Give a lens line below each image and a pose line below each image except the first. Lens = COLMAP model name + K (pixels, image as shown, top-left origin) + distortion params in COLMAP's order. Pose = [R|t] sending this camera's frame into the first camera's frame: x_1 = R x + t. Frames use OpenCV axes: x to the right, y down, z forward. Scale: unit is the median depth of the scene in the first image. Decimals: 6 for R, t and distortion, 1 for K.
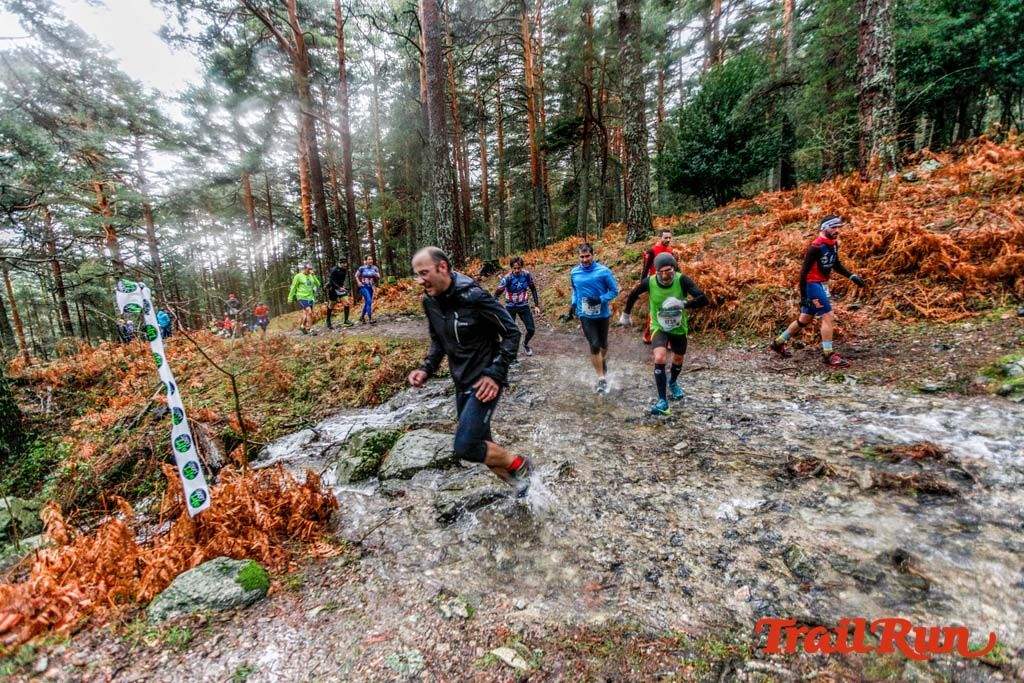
lens RADIAL K [[491.6, 0, 500.1], [0, 491.6, 344.3], [0, 0, 1]] dist [-0.040095, 0.027028]
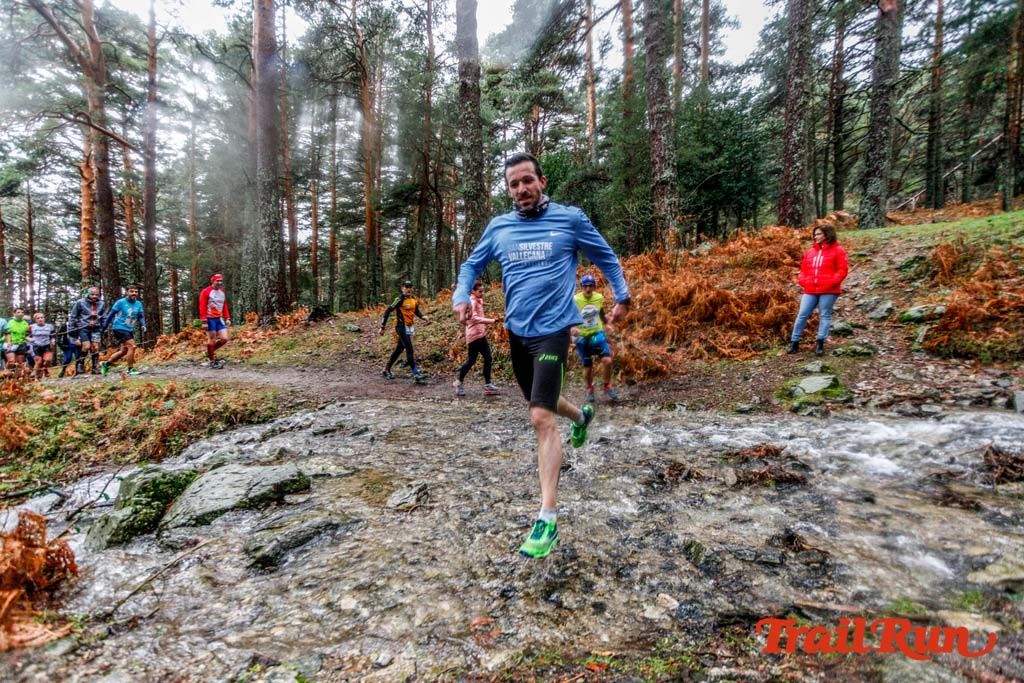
lens RADIAL K [[491.0, 0, 499.7], [0, 491.0, 344.1], [0, 0, 1]] dist [-0.041900, 0.026591]
pose [[0.941651, 0.038311, 0.334403, -0.013435], [0.009522, 0.990071, -0.140243, 0.056601], [-0.336456, 0.135245, 0.931937, 0.075379]]
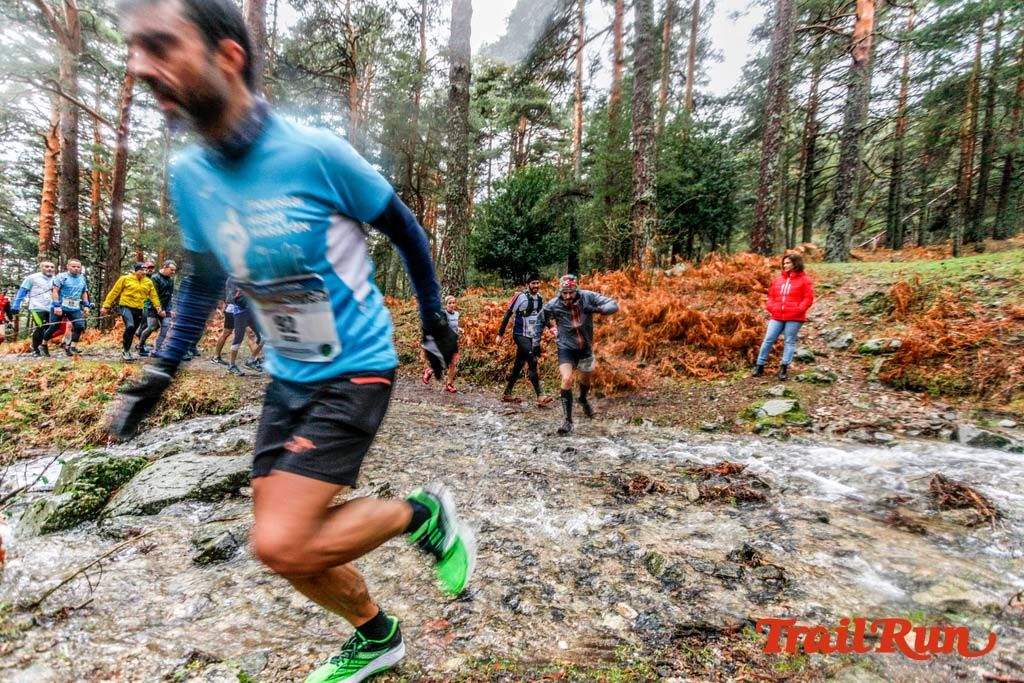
lens RADIAL K [[491.5, 0, 499.3], [0, 491.5, 343.8], [0, 0, 1]] dist [-0.045305, 0.028838]
pose [[0.916611, 0.106119, 0.385439, -0.013572], [-0.047658, 0.986256, -0.158200, 0.060695], [-0.396929, 0.126638, 0.909071, 0.079255]]
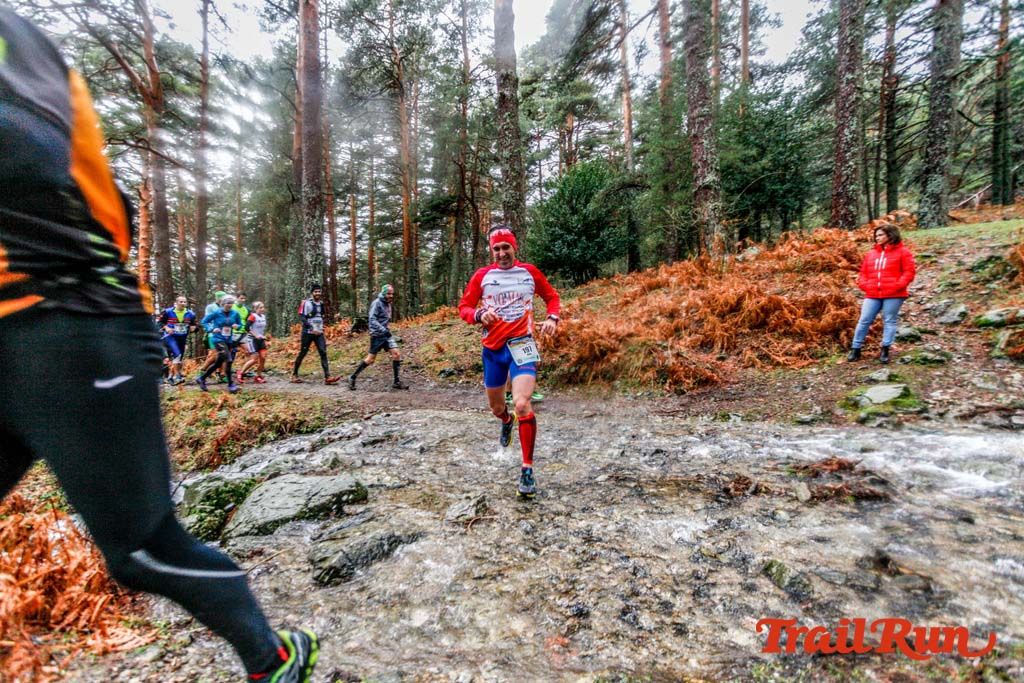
lens RADIAL K [[491.6, 0, 500.1], [0, 491.6, 344.3], [0, 0, 1]] dist [-0.040095, 0.027028]
pose [[0.962962, 0.036715, 0.267126, -0.028805], [0.006684, 0.987131, -0.159772, 0.055800], [-0.269555, 0.155640, 0.950324, 0.085144]]
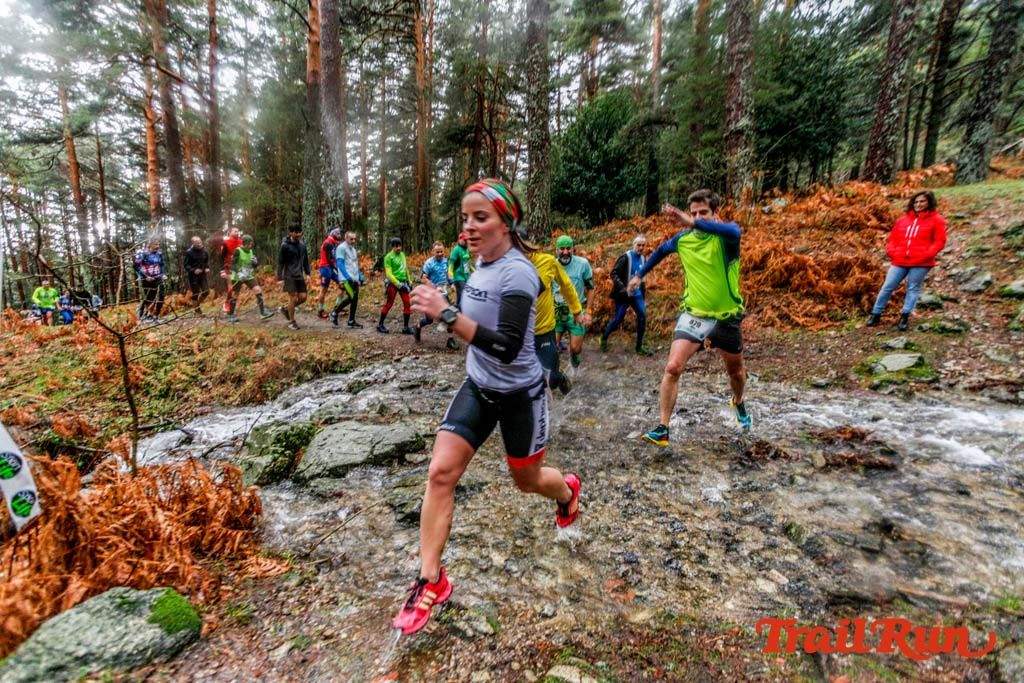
lens RADIAL K [[491.6, 0, 500.1], [0, 491.6, 344.3], [0, 0, 1]] dist [-0.040095, 0.027028]
pose [[0.965031, 0.036160, 0.259628, -0.075416], [-0.030519, 0.999203, -0.025726, 0.030798], [-0.260352, 0.016902, 0.965366, 0.062427]]
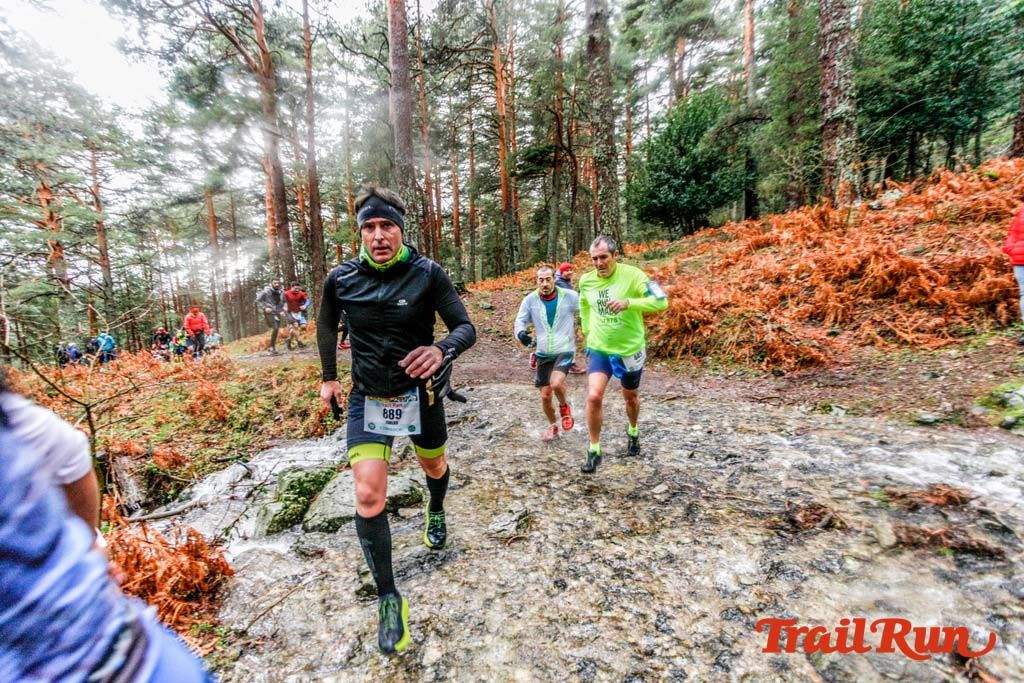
lens RADIAL K [[491.6, 0, 500.1], [0, 491.6, 344.3], [0, 0, 1]] dist [-0.040095, 0.027028]
pose [[0.998287, 0.009512, 0.057723, 0.020067], [-0.006280, 0.998416, -0.055920, 0.003047], [-0.058163, 0.055461, 0.996765, 0.079048]]
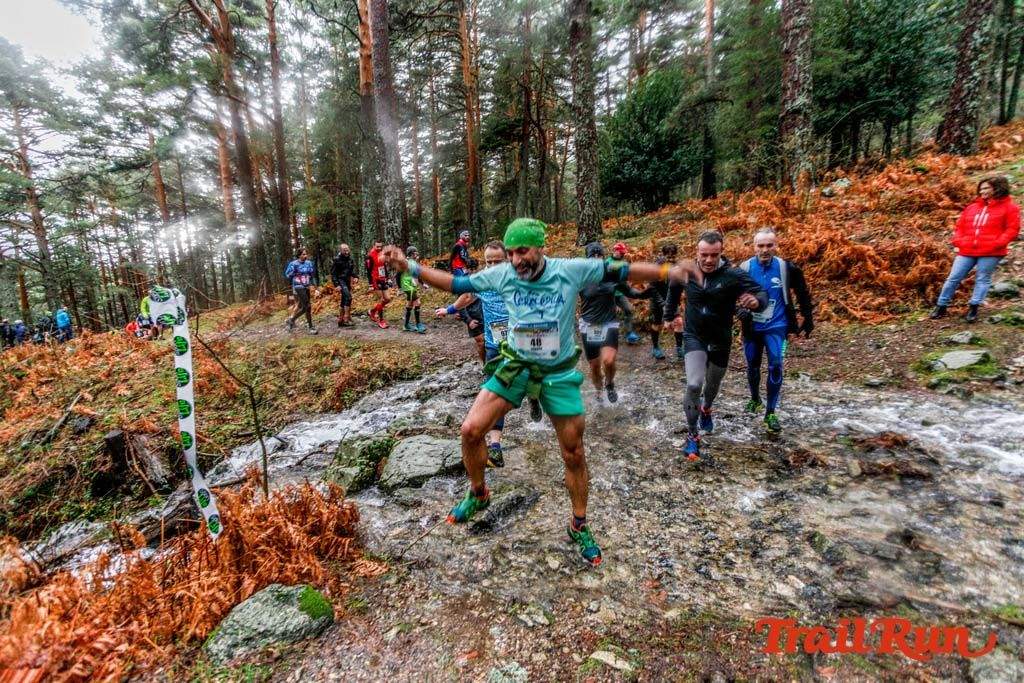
lens RADIAL K [[491.6, 0, 500.1], [0, 491.6, 344.3], [0, 0, 1]] dist [-0.040095, 0.027028]
pose [[0.989281, -0.008141, 0.145796, -0.083987], [0.007653, 0.999963, 0.003904, -0.006717], [-0.145822, -0.002746, 0.989307, 0.005055]]
